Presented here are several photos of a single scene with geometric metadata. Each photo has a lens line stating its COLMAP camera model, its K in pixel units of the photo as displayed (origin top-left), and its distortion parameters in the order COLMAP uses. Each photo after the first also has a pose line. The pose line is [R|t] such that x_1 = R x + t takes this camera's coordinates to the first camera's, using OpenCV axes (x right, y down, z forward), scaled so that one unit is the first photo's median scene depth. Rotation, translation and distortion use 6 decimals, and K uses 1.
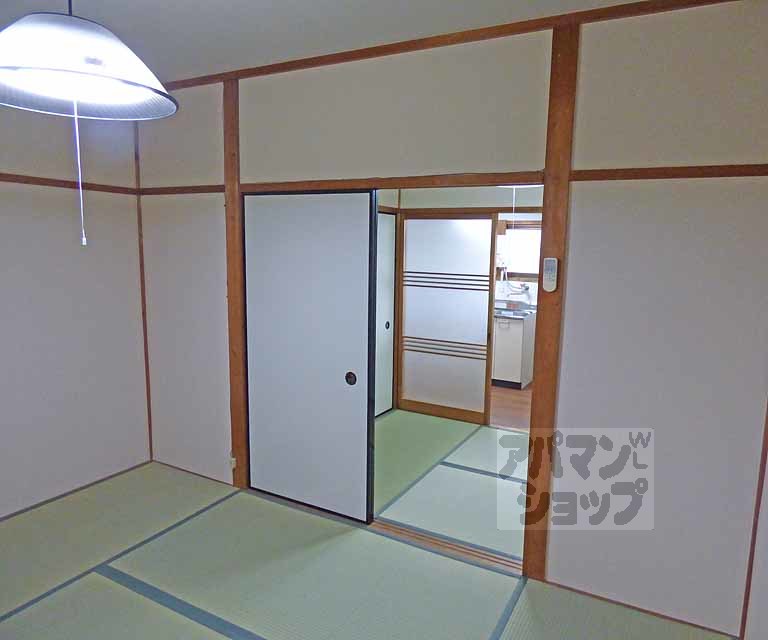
lens RADIAL K [[567.3, 0, 358.4], [0, 567.3, 319.5], [0, 0, 1]] dist [0.030587, -0.000453]
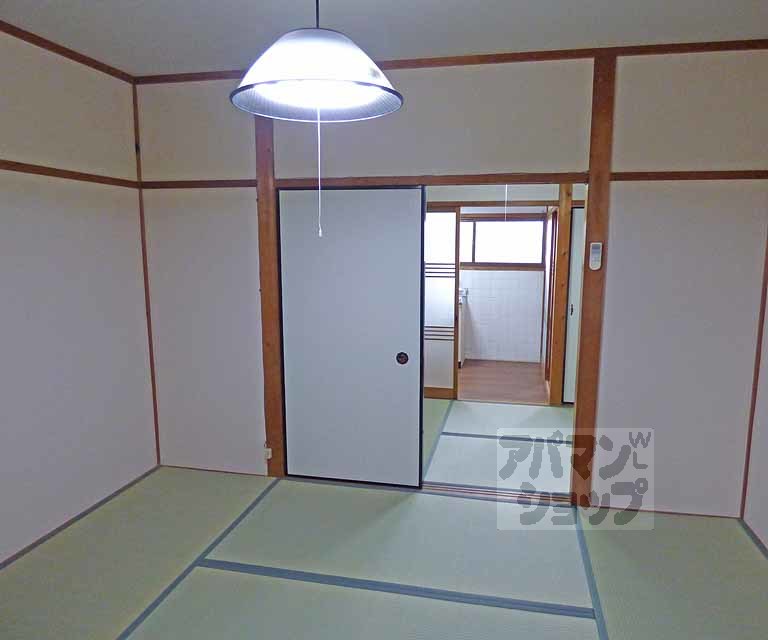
lens RADIAL K [[580.3, 0, 384.0], [0, 580.3, 320.0], [0, 0, 1]] dist [0.002177, 0.080149]
pose [[0.956501, -0.058041, 0.285896, -0.331800], [0.056098, 0.998313, 0.014987, 0.010625], [-0.286283, 0.001703, 0.958144, -0.057422]]
